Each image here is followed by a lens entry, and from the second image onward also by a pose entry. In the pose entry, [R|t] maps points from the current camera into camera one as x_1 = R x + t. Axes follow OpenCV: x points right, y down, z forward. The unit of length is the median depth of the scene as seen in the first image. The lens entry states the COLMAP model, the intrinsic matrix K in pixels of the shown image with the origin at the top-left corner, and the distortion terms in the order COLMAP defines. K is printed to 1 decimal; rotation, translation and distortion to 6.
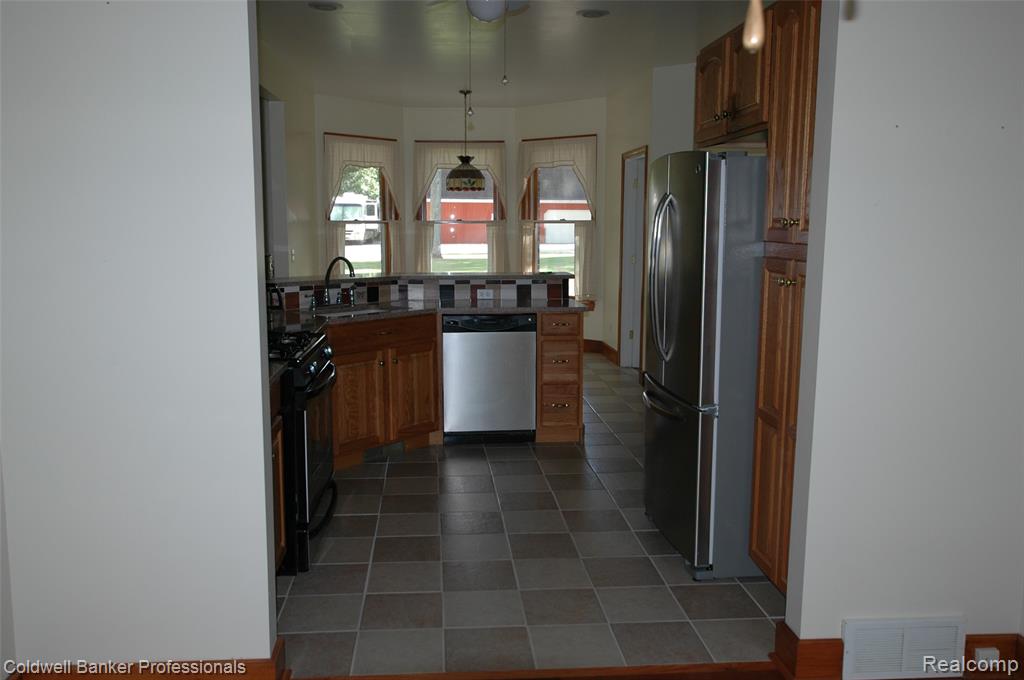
lens RADIAL K [[840.9, 0, 507.0], [0, 840.9, 340.3], [0, 0, 1]] dist [-0.012705, 0.057692]
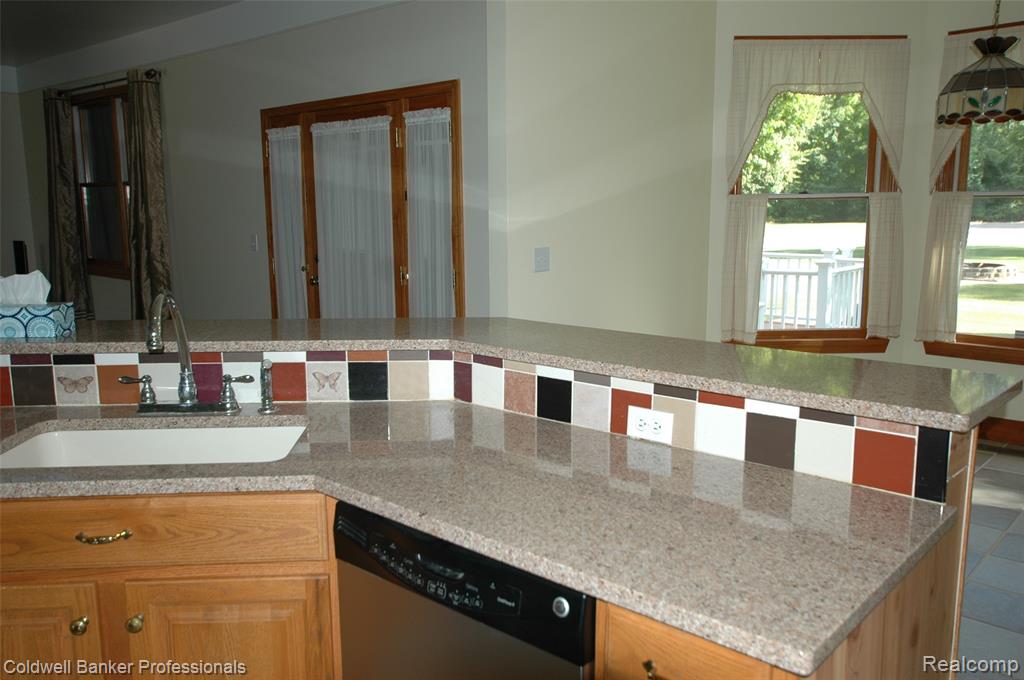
lens RADIAL K [[840.9, 0, 507.0], [0, 840.9, 340.3], [0, 0, 1]] dist [-0.012705, 0.057692]
pose [[0.674037, 0.115580, -0.729599, 0.180078], [-0.095460, 0.993031, 0.069121, -0.112604], [0.732503, 0.023057, 0.680373, 0.811469]]
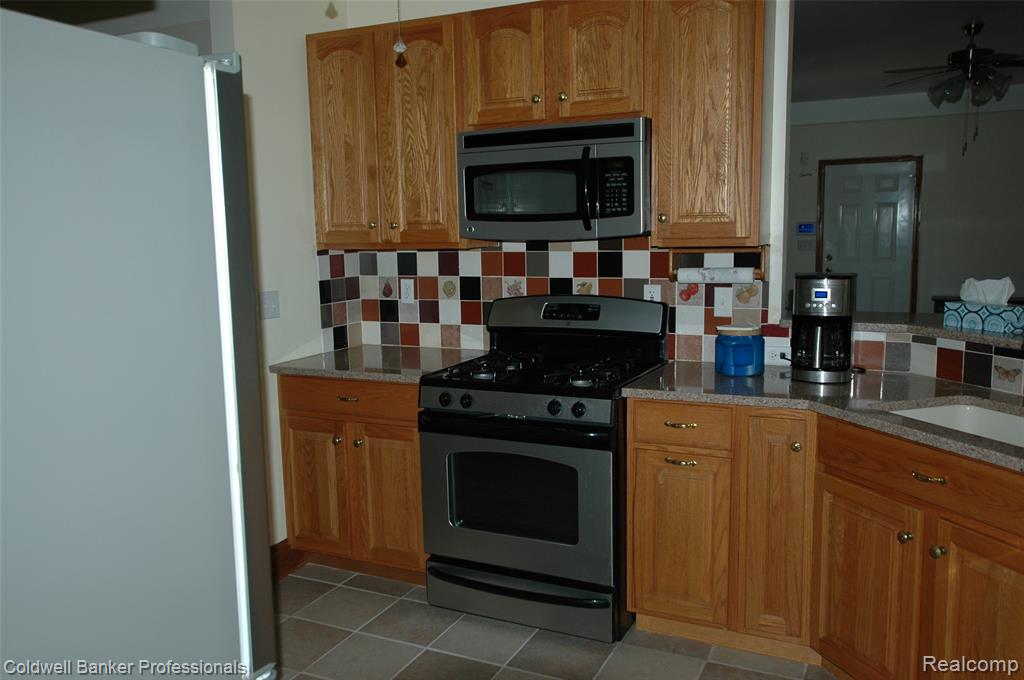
lens RADIAL K [[840.9, 0, 507.0], [0, 840.9, 340.3], [0, 0, 1]] dist [-0.012705, 0.057692]
pose [[-0.515480, 0.123636, -0.847935, 0.302901], [-0.100904, 0.973894, 0.203344, -0.131881], [0.850940, 0.190380, -0.489548, 0.926692]]
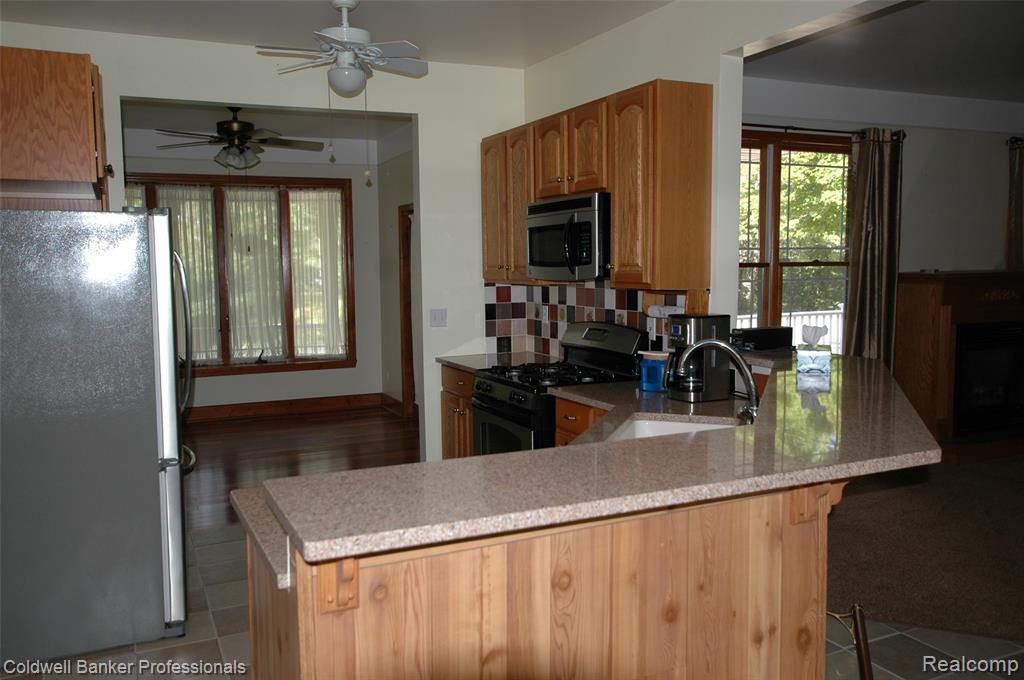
lens RADIAL K [[829.4, 0, 505.8], [0, 829.4, 342.0], [0, 0, 1]] dist [0.011562, 0.056702]
pose [[-0.940517, 0.042170, -0.337119, 0.104265], [-0.037170, 0.973539, 0.225478, -0.204880], [0.337707, 0.224597, -0.914063, 1.379748]]
